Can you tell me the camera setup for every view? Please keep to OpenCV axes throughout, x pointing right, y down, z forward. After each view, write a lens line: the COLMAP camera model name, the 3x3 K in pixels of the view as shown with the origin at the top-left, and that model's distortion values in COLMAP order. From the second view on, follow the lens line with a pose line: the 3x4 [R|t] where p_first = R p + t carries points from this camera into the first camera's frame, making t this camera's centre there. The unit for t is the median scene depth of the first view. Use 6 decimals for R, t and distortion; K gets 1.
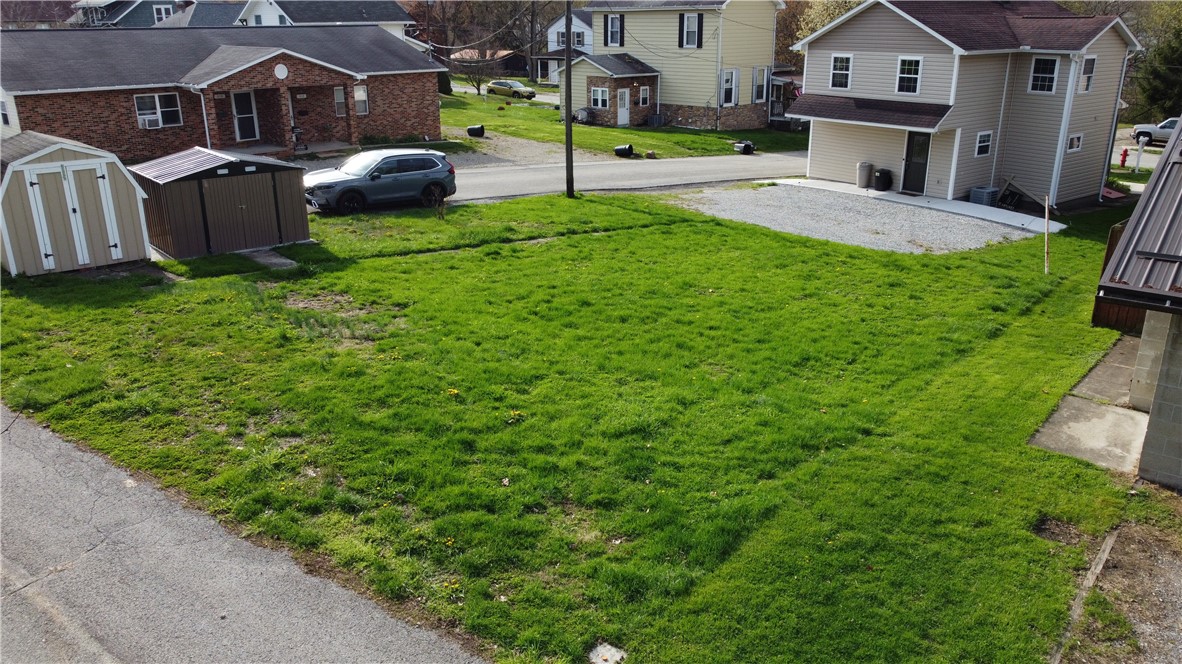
lens RADIAL K [[884.1, 0, 586.6], [0, 884.1, 326.1], [0, 0, 1]] dist [0.002242, -0.003015]
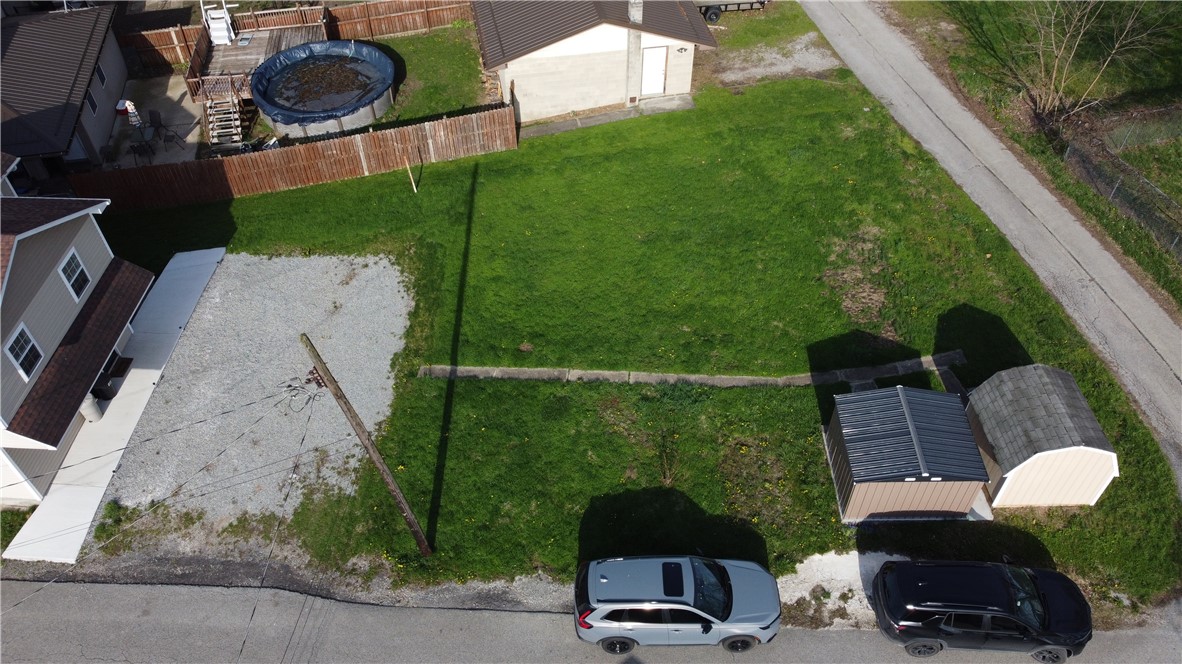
lens RADIAL K [[884.1, 0, 586.6], [0, 884.1, 326.1], [0, 0, 1]] dist [0.002242, -0.003015]
pose [[-0.763039, -0.462332, 0.451686, -0.635466], [0.220972, 0.470121, 0.854493, -1.461882], [-0.607406, 0.751821, -0.256558, 1.670530]]
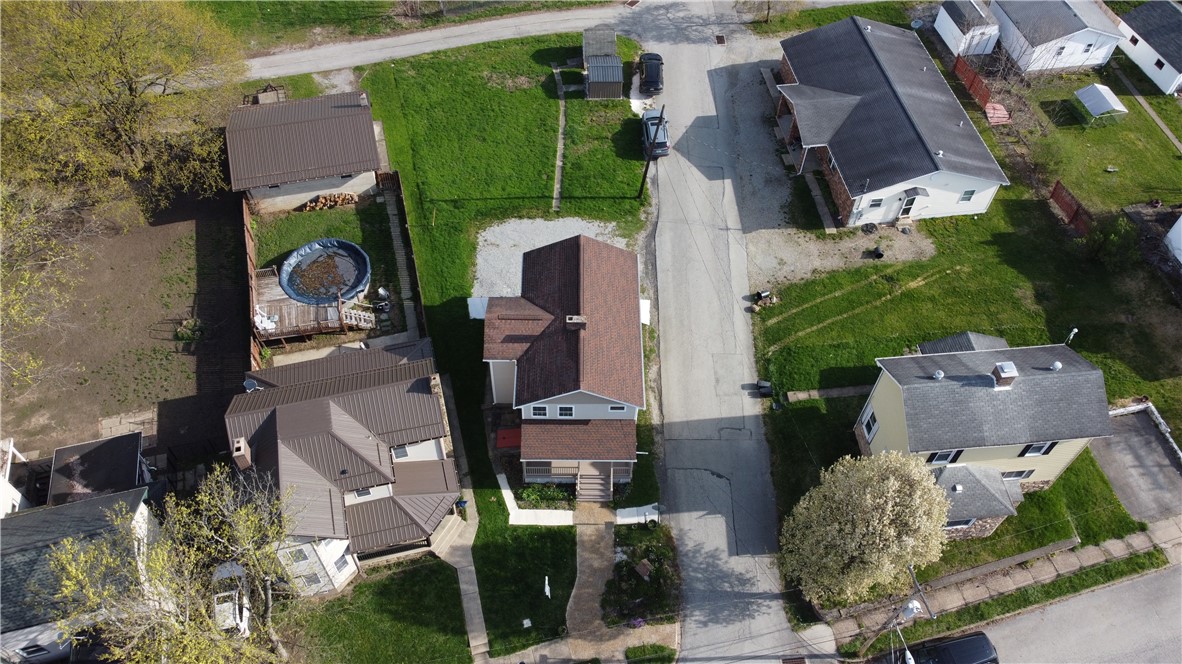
lens RADIAL K [[884.1, 0, 586.6], [0, 884.1, 326.1], [0, 0, 1]] dist [0.002242, -0.003015]
pose [[-0.608766, 0.628459, -0.484194, 2.195413], [-0.274618, 0.405659, 0.871795, -3.184654], [0.744304, 0.663687, -0.074366, 2.190196]]
